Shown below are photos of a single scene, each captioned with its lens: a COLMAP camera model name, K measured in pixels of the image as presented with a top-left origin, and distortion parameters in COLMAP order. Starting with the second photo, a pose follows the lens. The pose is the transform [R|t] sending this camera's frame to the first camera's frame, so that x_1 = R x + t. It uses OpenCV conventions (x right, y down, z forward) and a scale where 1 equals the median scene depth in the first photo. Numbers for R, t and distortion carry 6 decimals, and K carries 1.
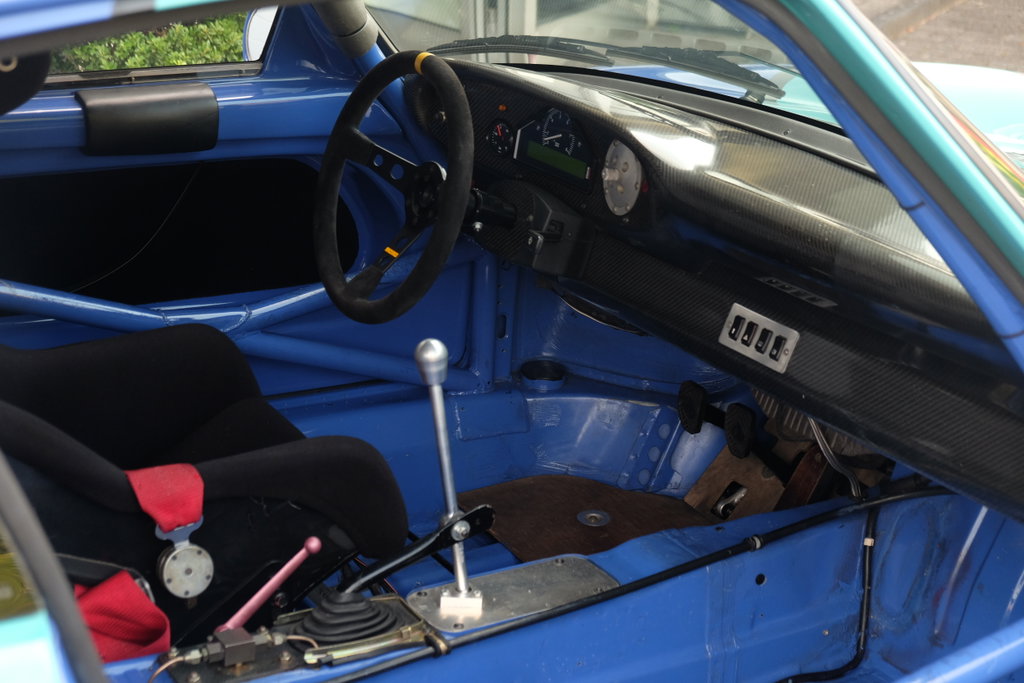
lens RADIAL K [[1698.2, 0, 512.0], [0, 1698.2, 341.5], [0, 0, 1]] dist [-0.067799, -0.016753]
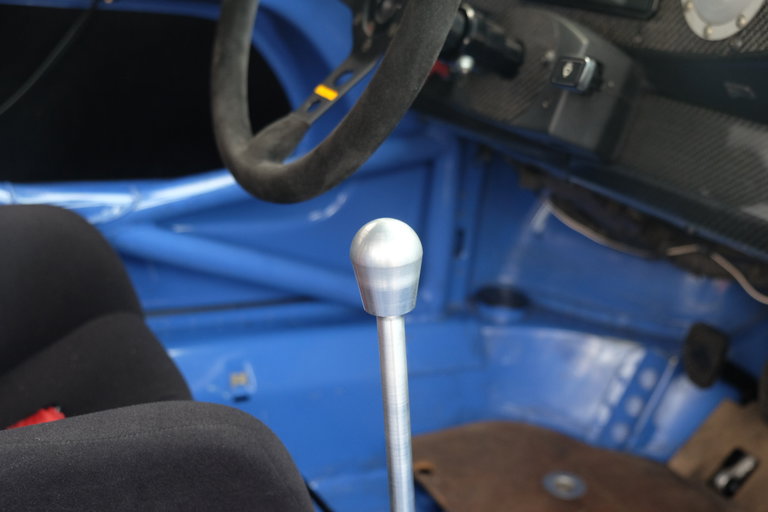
lens RADIAL K [[1000.1, 0, 384.0], [0, 1000.1, 256.0], [0, 0, 1]] dist [-0.007408, -0.035847]
pose [[0.997718, 0.059252, -0.032382, -0.031239], [-0.059911, 0.998008, -0.019757, 0.011358], [0.031147, 0.021652, 0.999280, 0.577837]]
